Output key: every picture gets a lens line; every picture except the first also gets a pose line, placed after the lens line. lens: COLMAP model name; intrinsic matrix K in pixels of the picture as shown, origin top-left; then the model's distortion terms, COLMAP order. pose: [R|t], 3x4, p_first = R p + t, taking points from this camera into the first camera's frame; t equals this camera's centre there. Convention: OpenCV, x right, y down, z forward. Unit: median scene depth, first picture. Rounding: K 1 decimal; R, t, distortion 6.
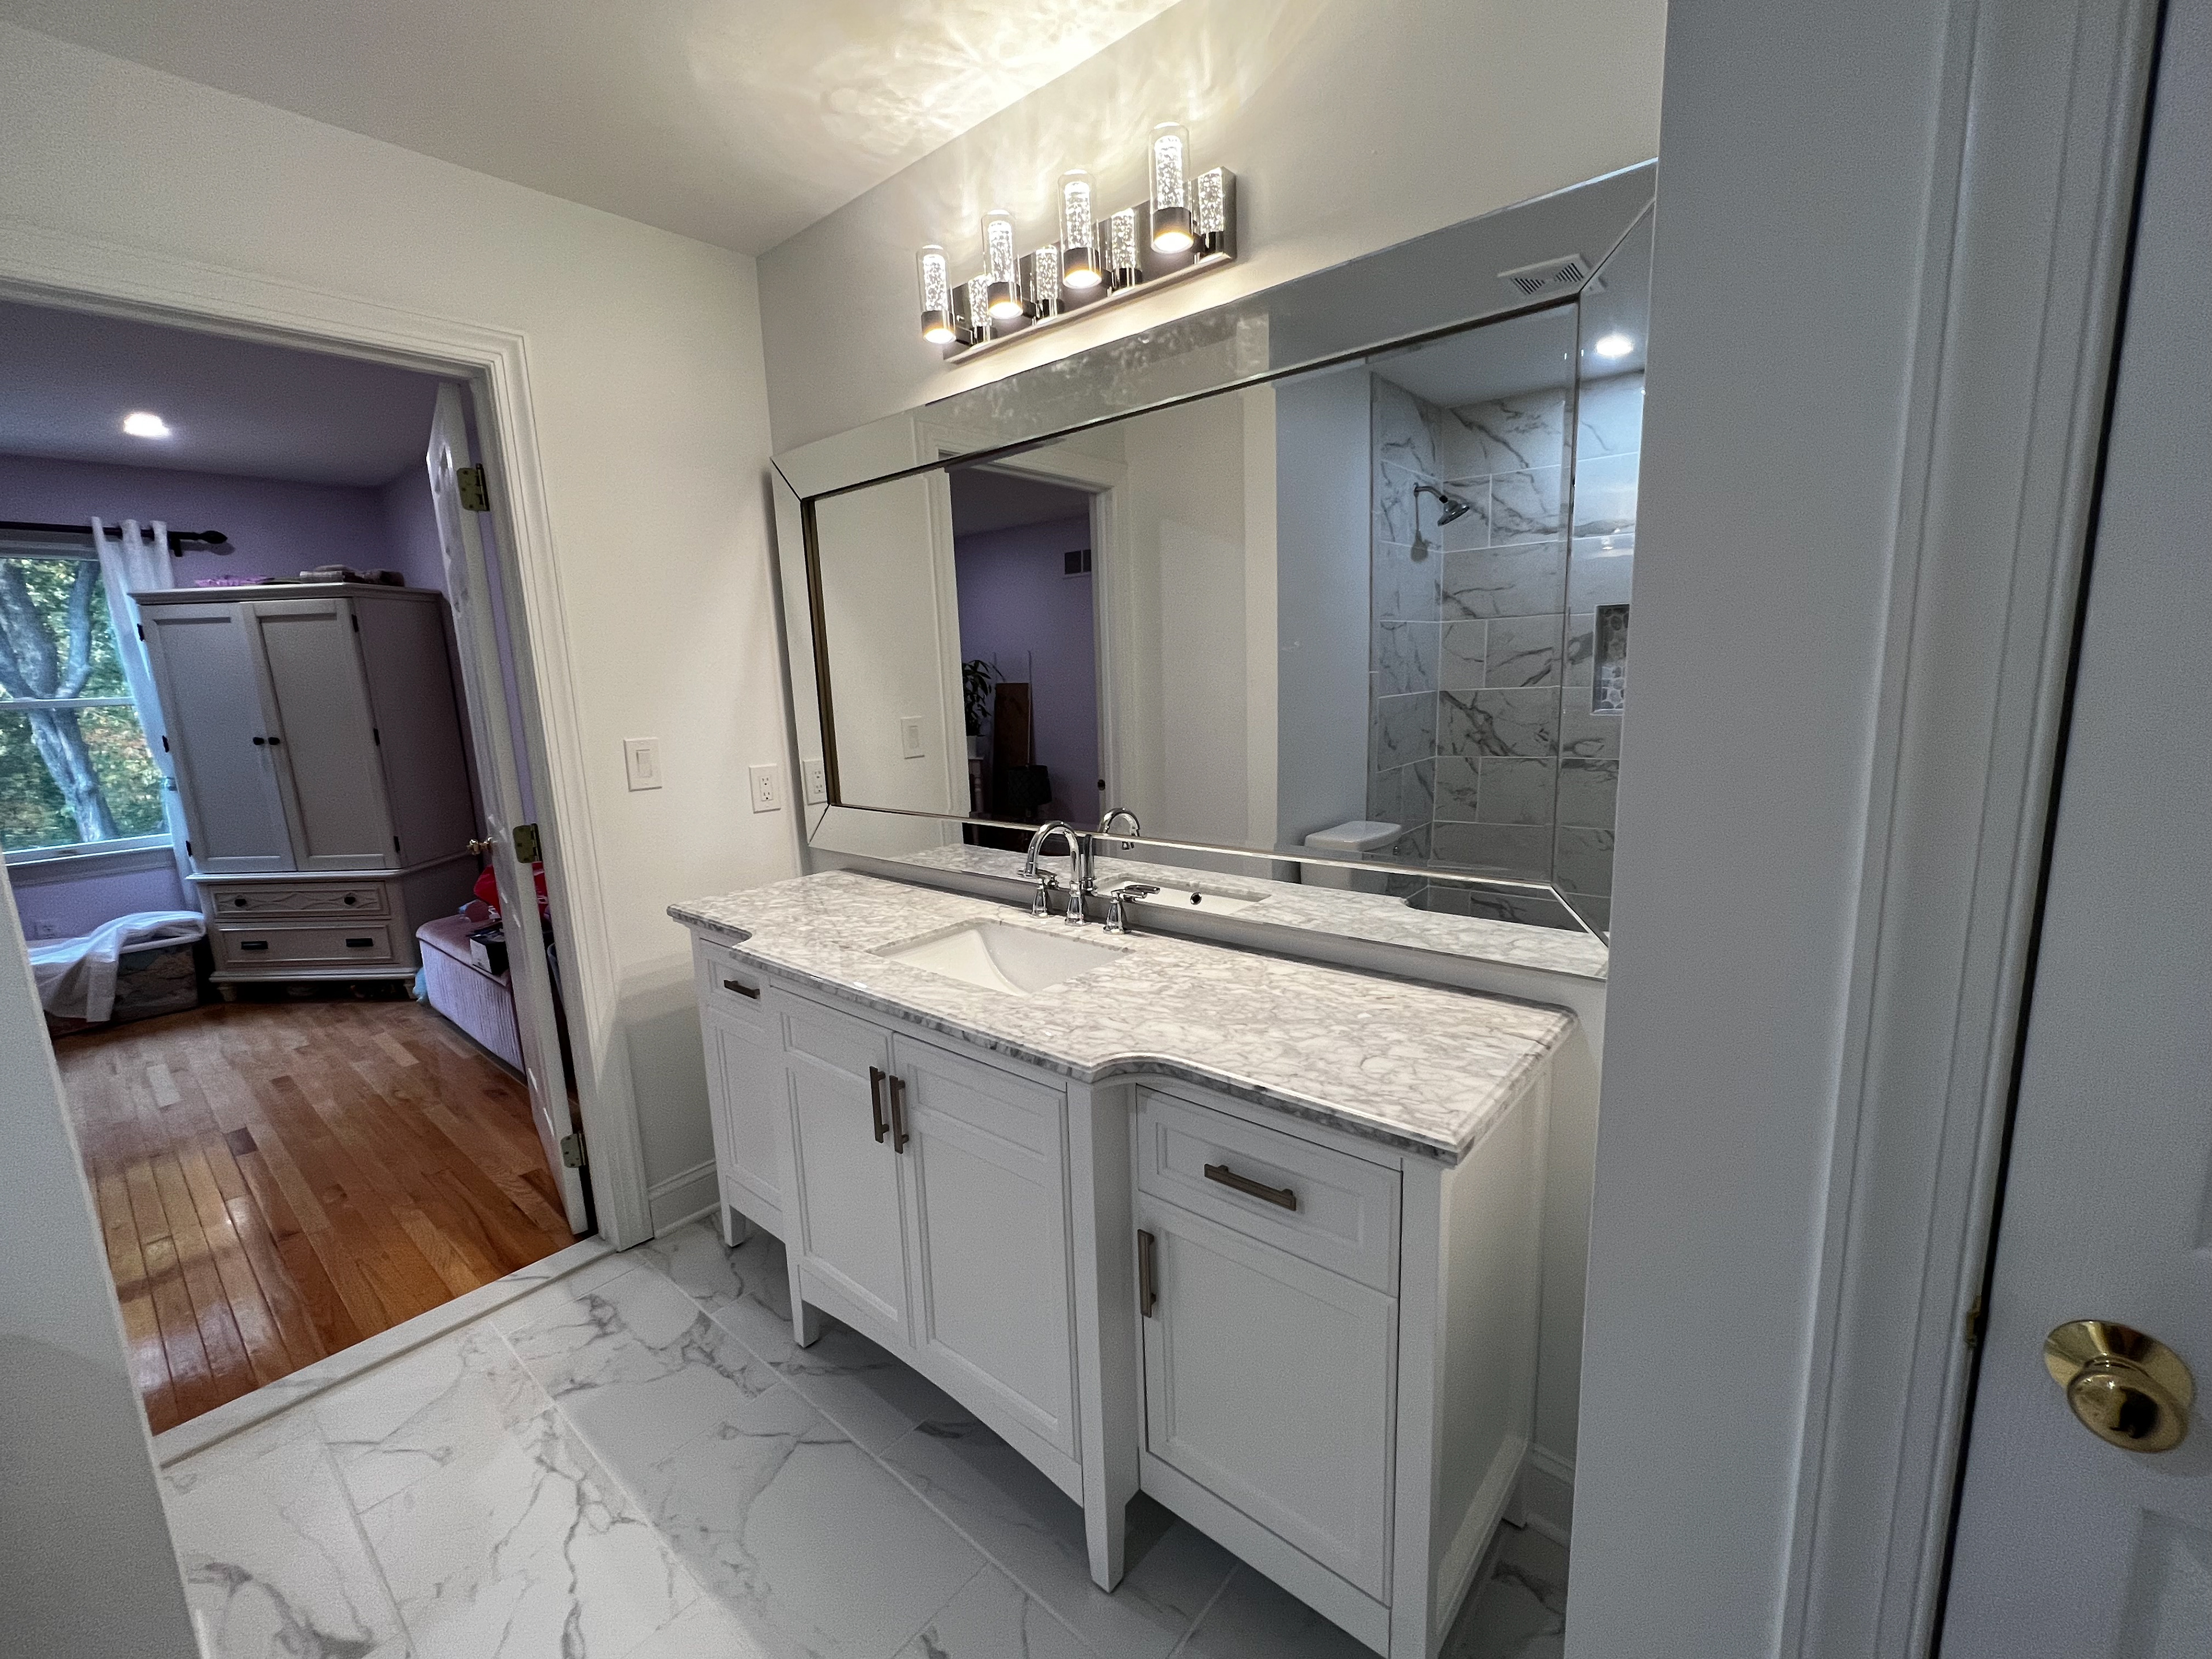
lens RADIAL K [[919.6, 0, 1103.4], [0, 919.6, 828.0], [0, 0, 1]] dist [-0.000606, 0.000263]
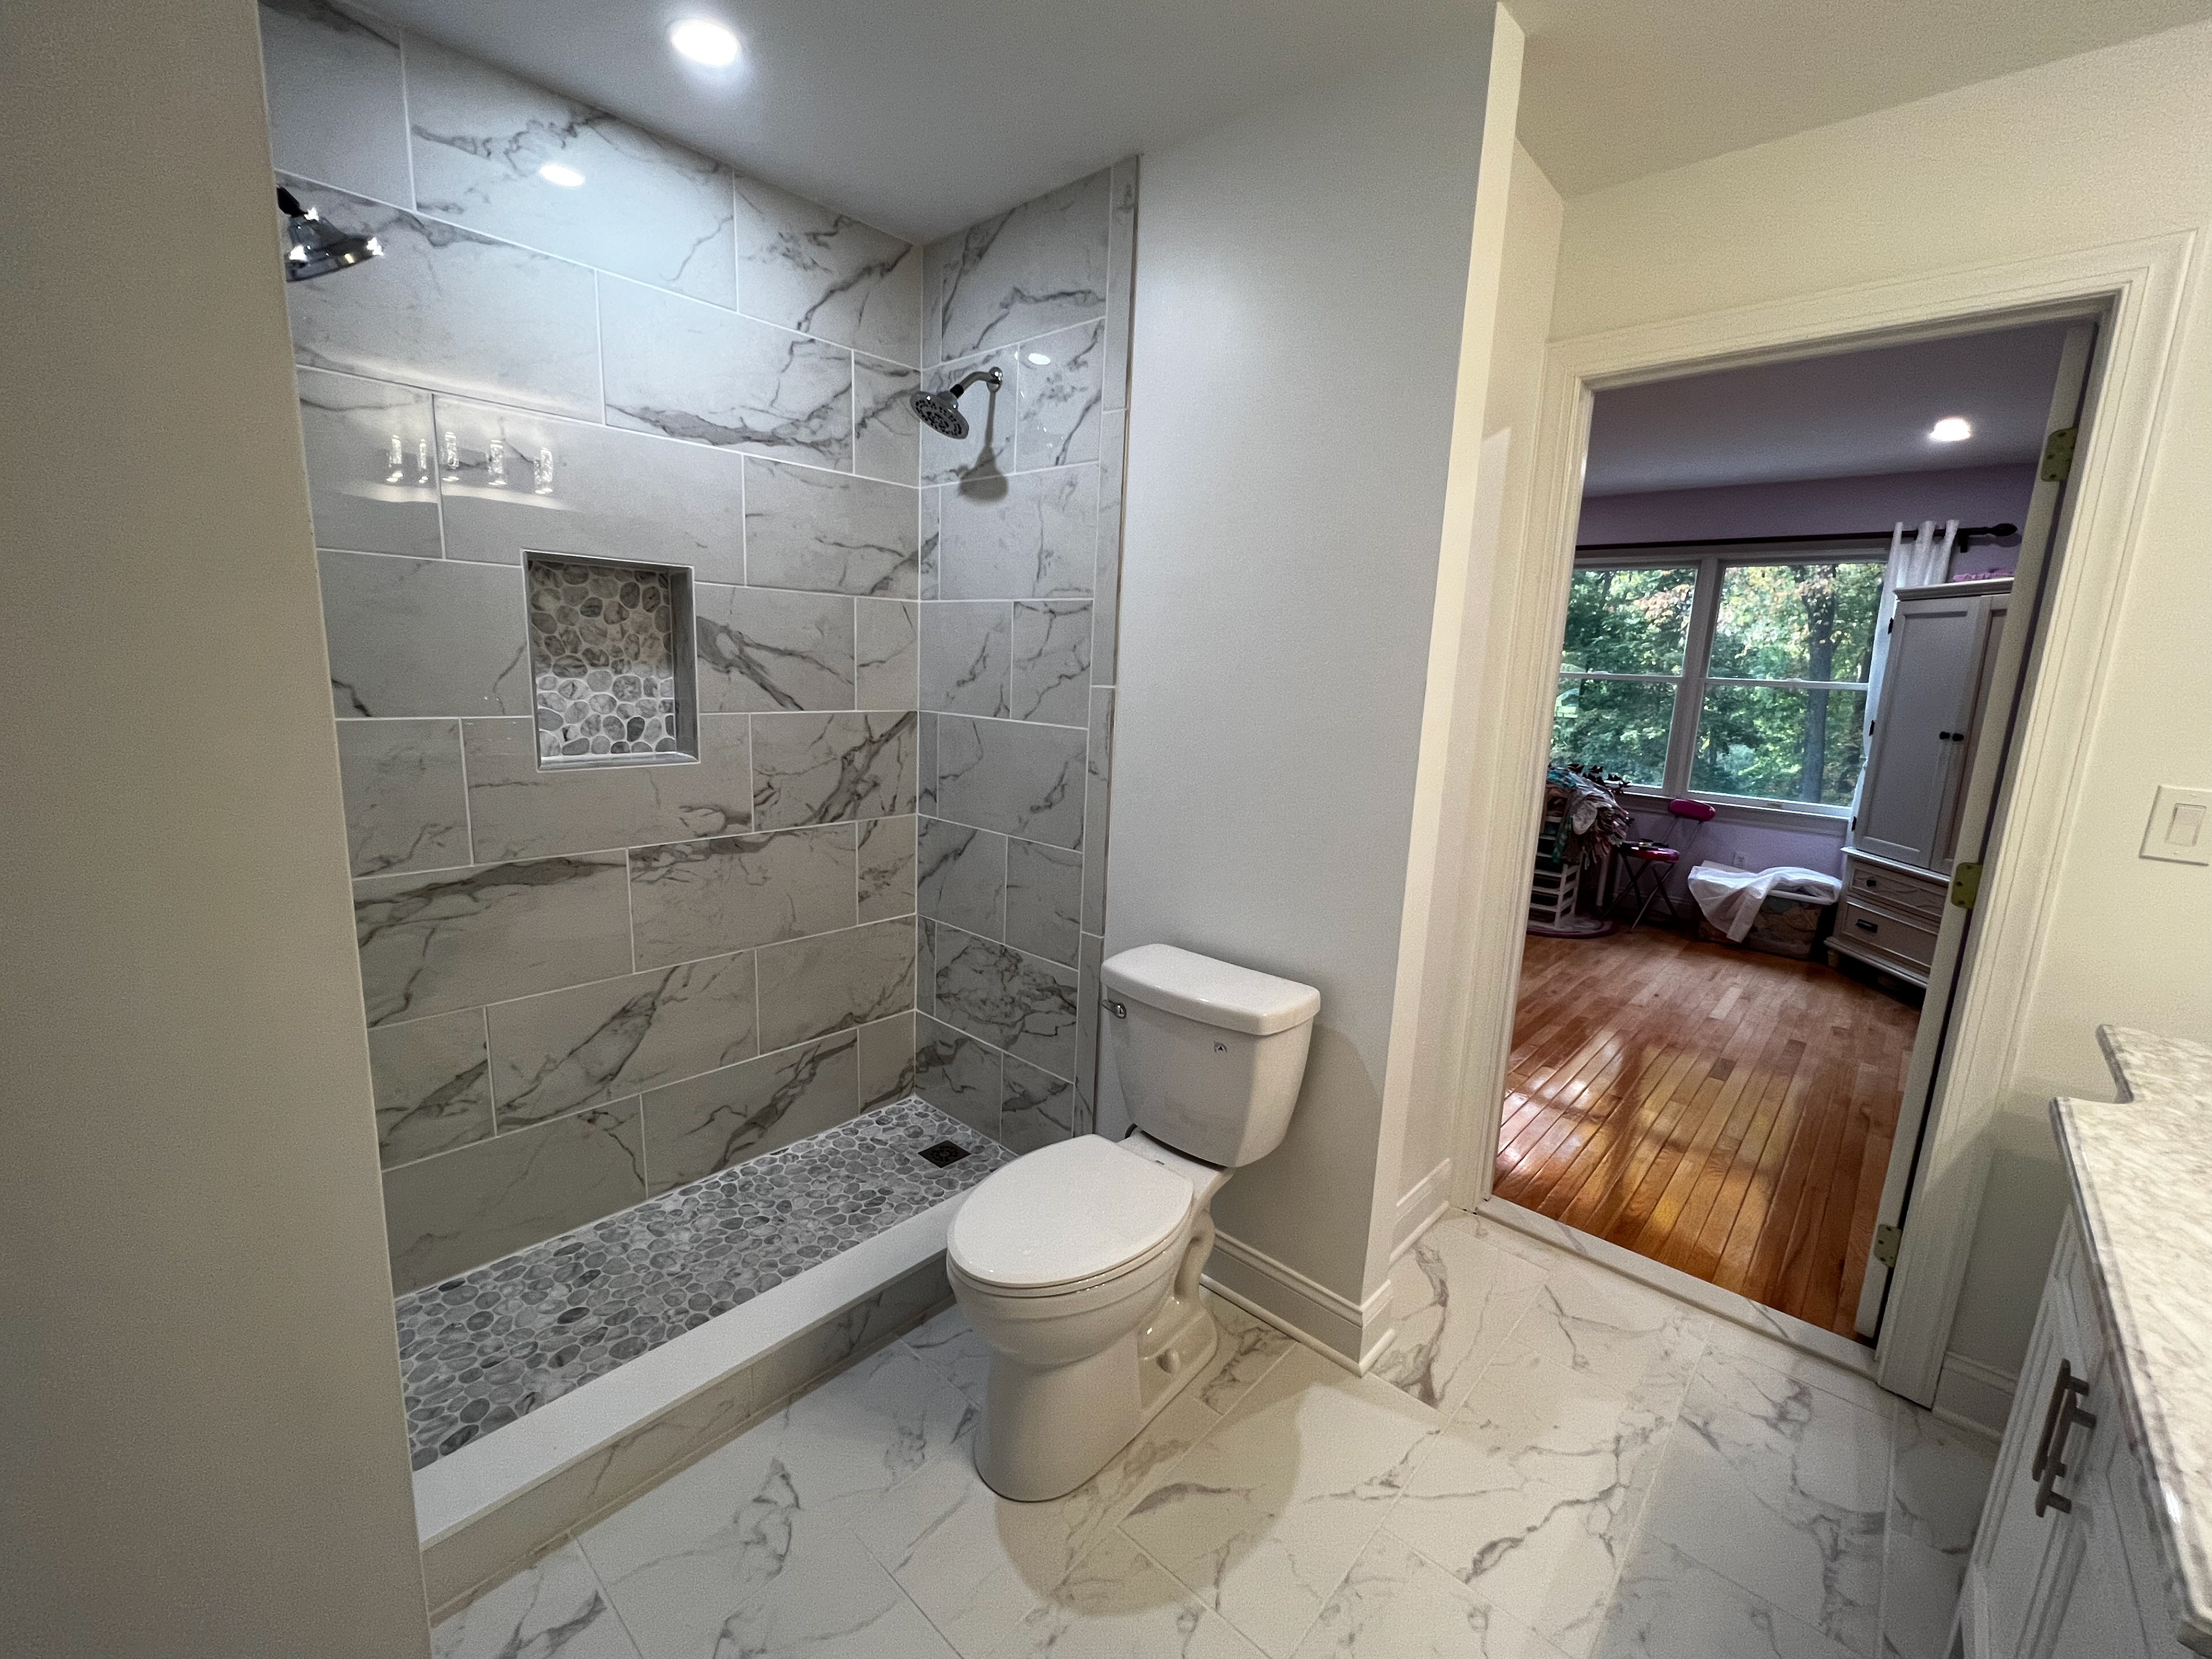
lens RADIAL K [[919.6, 0, 1103.4], [0, 919.6, 828.0], [0, 0, 1]] dist [-0.000606, 0.000263]
pose [[-0.031132, 0.218904, -0.975250, 0.159949], [-0.210719, 0.952355, 0.220491, -0.041165], [0.977051, 0.212368, 0.016479, 0.174383]]
